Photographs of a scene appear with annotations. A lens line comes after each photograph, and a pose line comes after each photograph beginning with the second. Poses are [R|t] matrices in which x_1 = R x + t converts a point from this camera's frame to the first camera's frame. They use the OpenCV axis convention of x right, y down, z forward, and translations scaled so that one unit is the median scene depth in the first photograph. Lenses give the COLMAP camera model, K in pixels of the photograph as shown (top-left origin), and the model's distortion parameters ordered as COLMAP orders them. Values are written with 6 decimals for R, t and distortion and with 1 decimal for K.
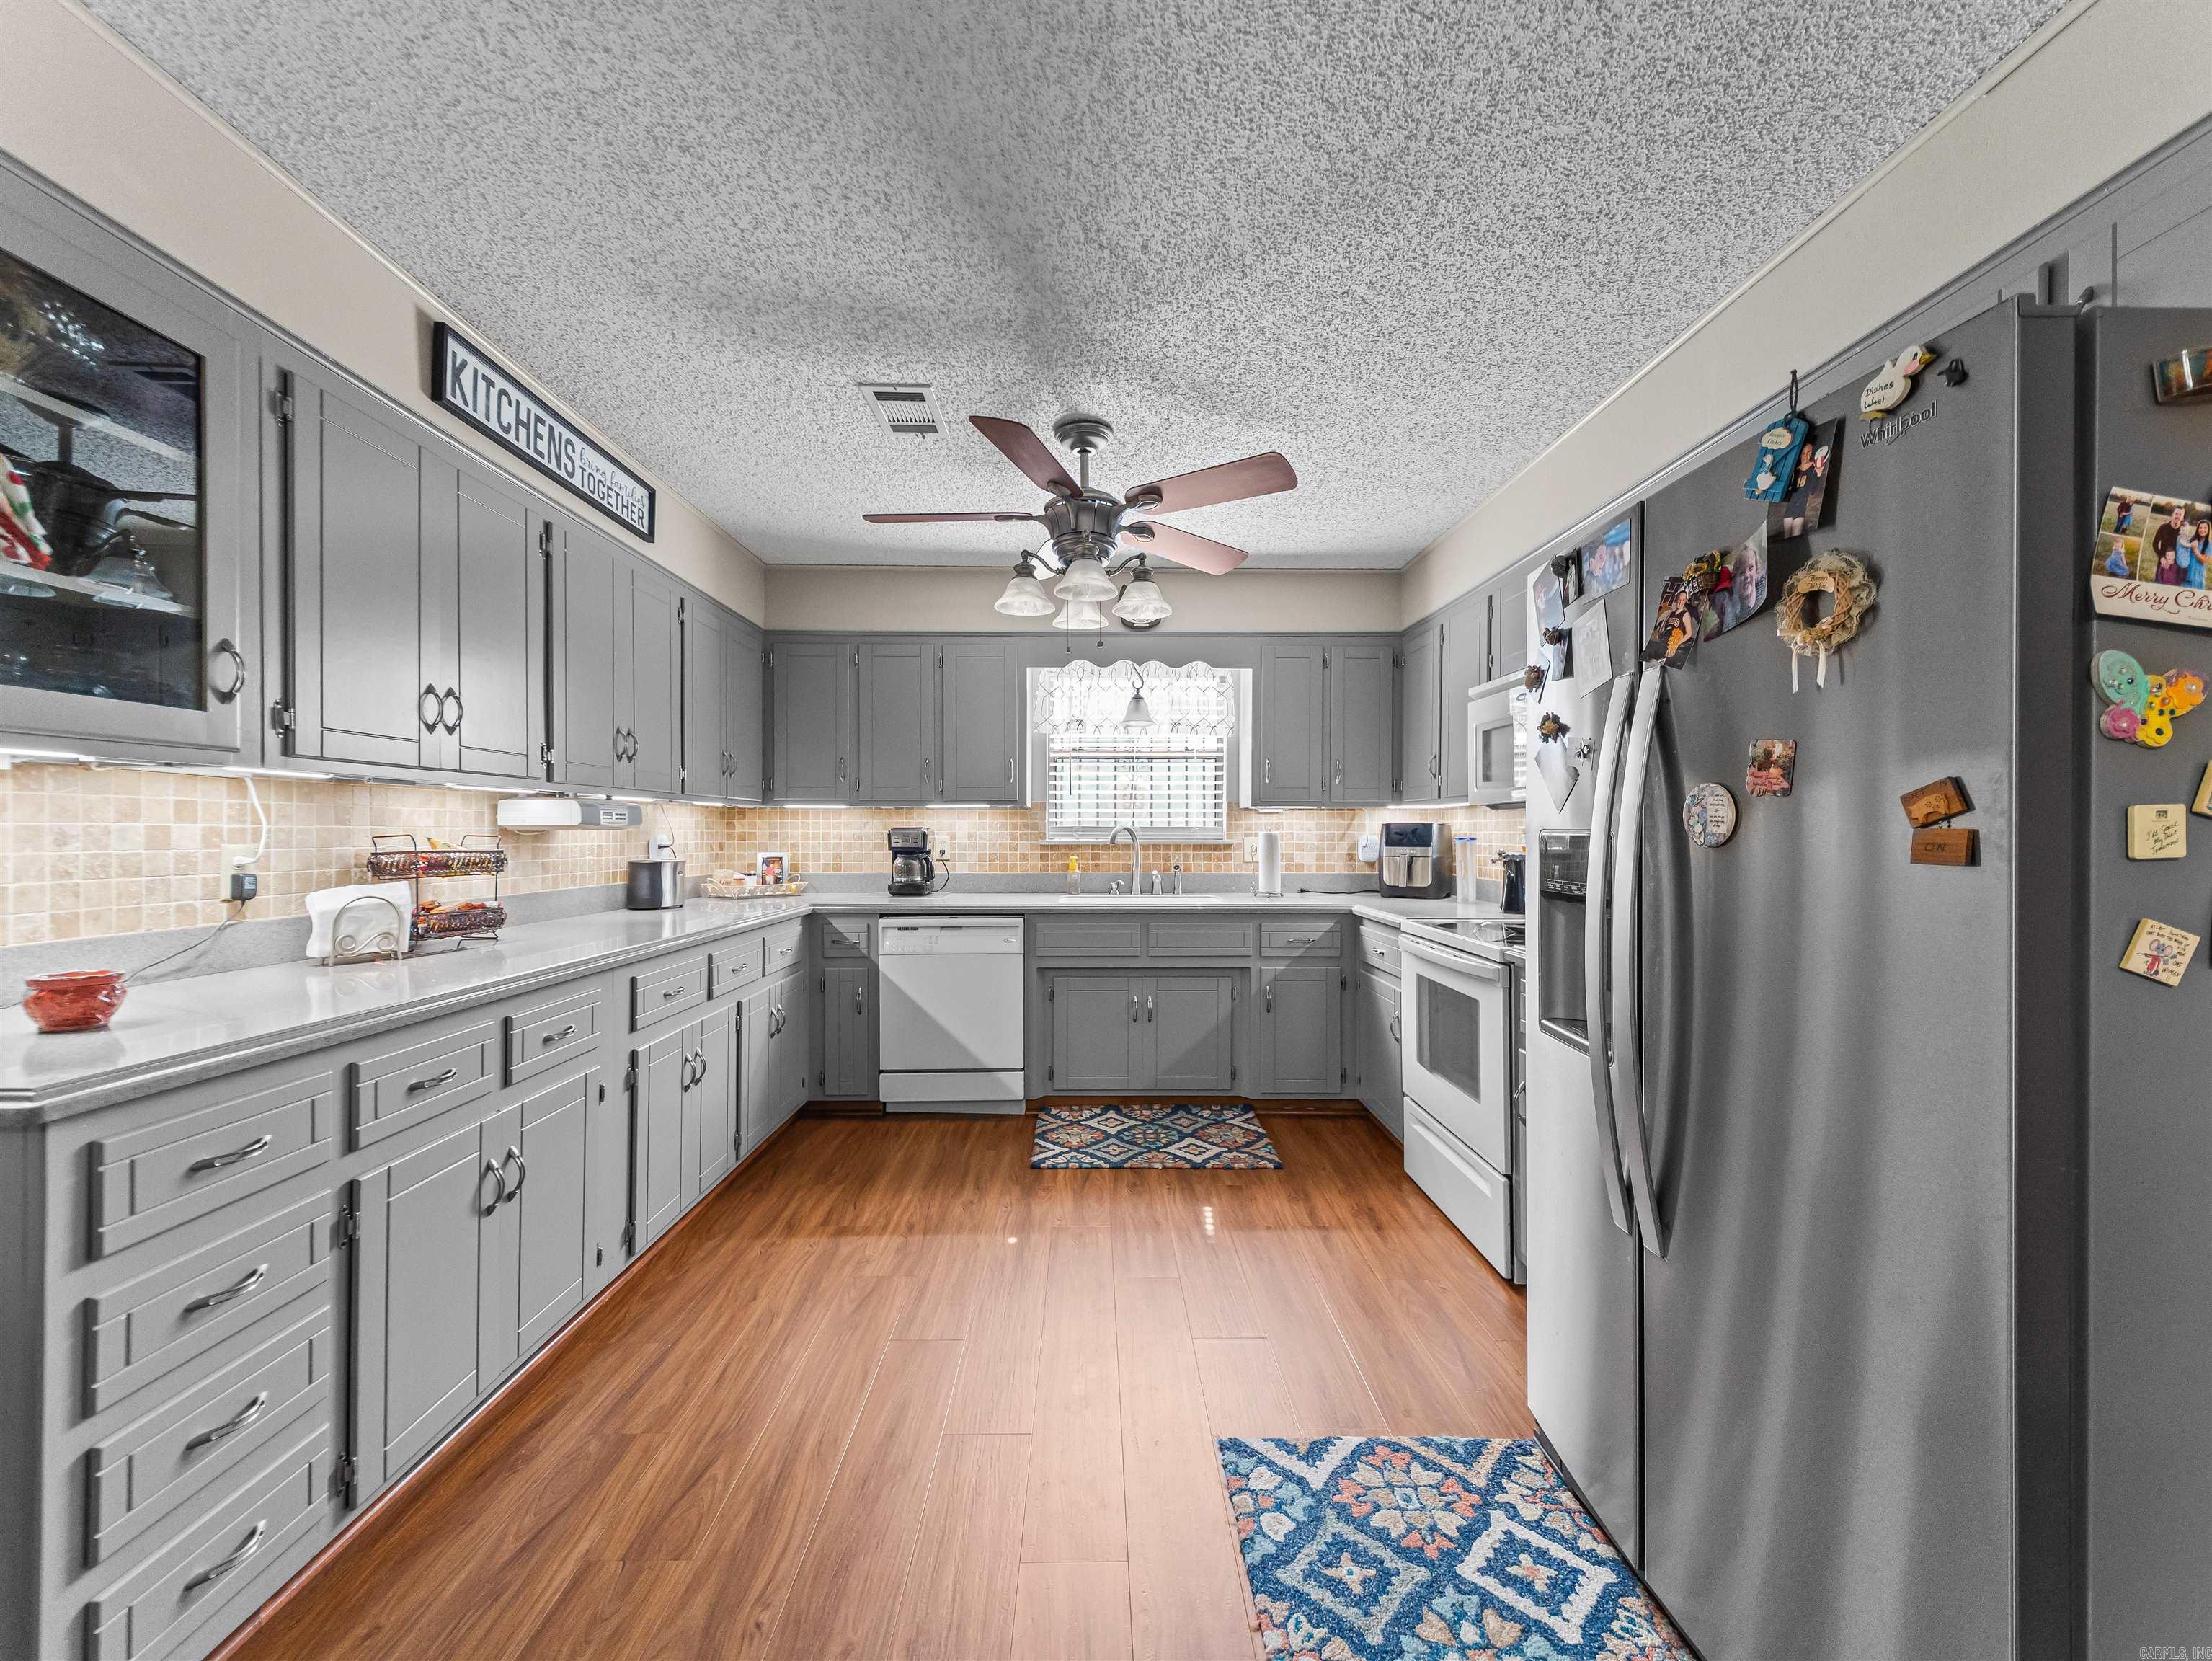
lens RADIAL K [[851.9, 0, 1106.8], [0, 851.9, 836.0], [0, 0, 1]] dist [0.032144, -0.010933]
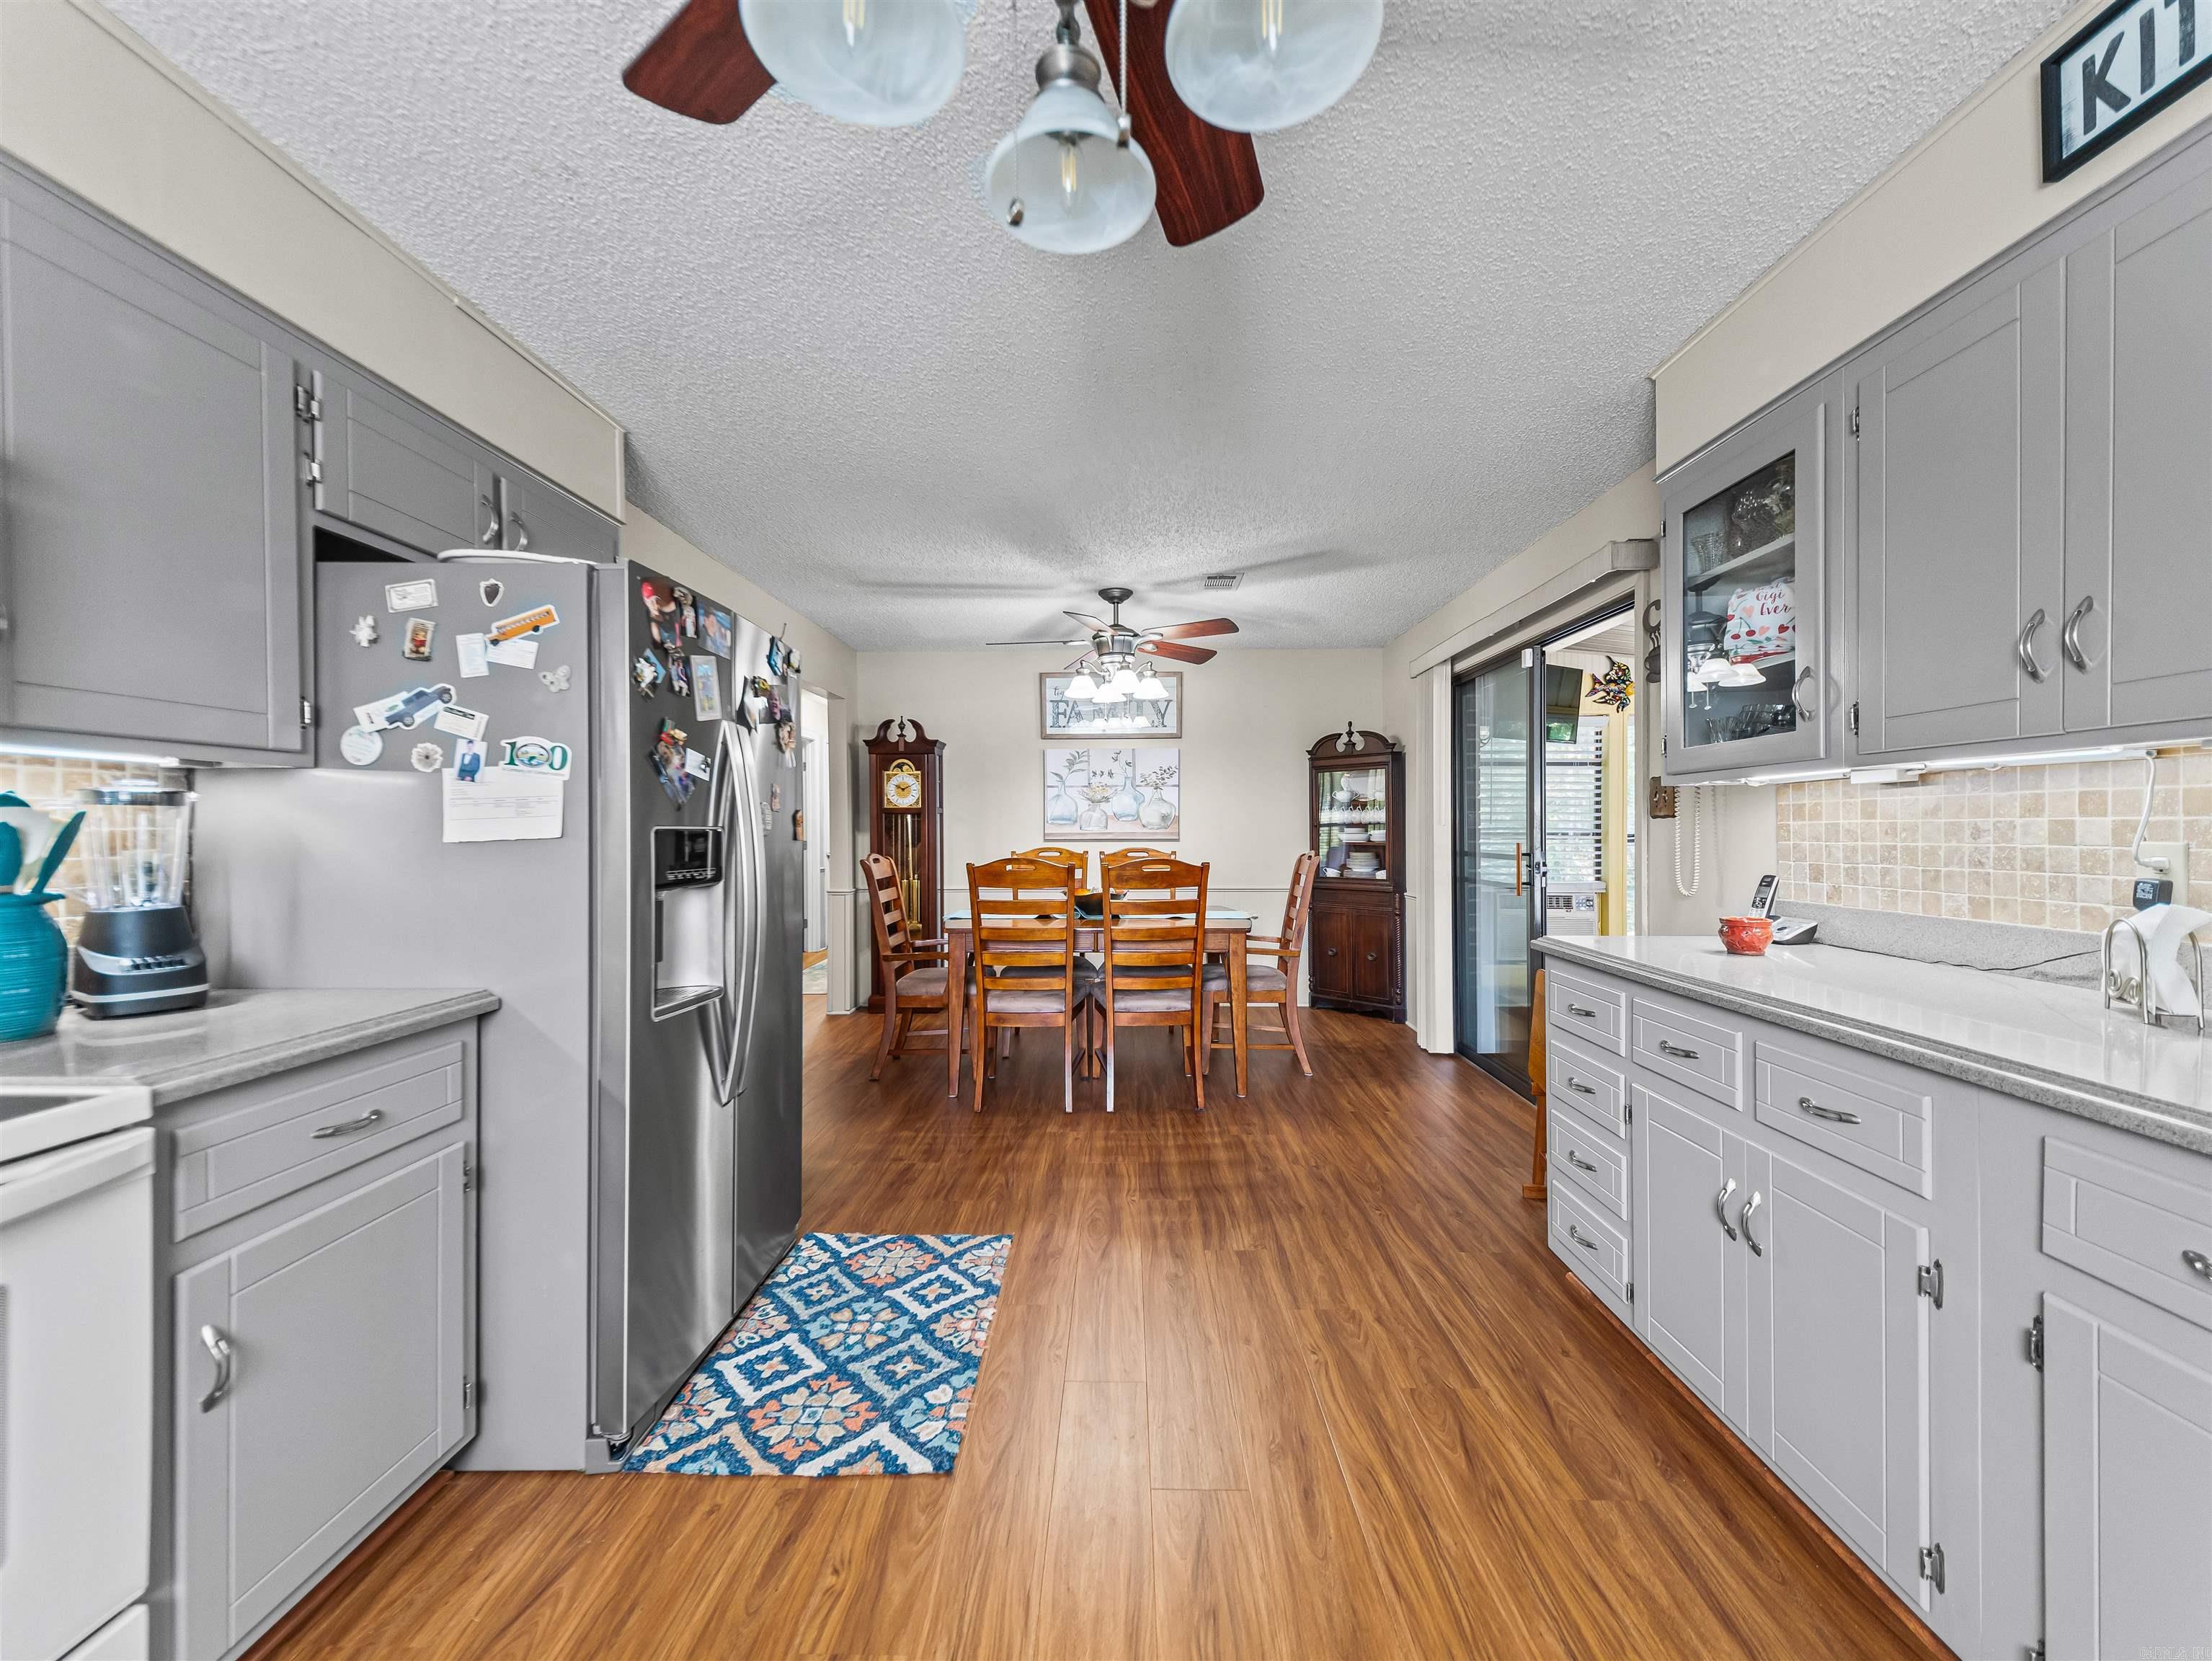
lens RADIAL K [[818.9, 0, 1115.2], [0, 818.9, 827.5], [0, 0, 1]] dist [0.000850, 0.000090]
pose [[-0.999494, 0.001237, 0.031780, -0.057480], [0.001268, 0.999999, 0.000941, -0.004026], [-0.031778, 0.000981, -0.999494, 1.372072]]
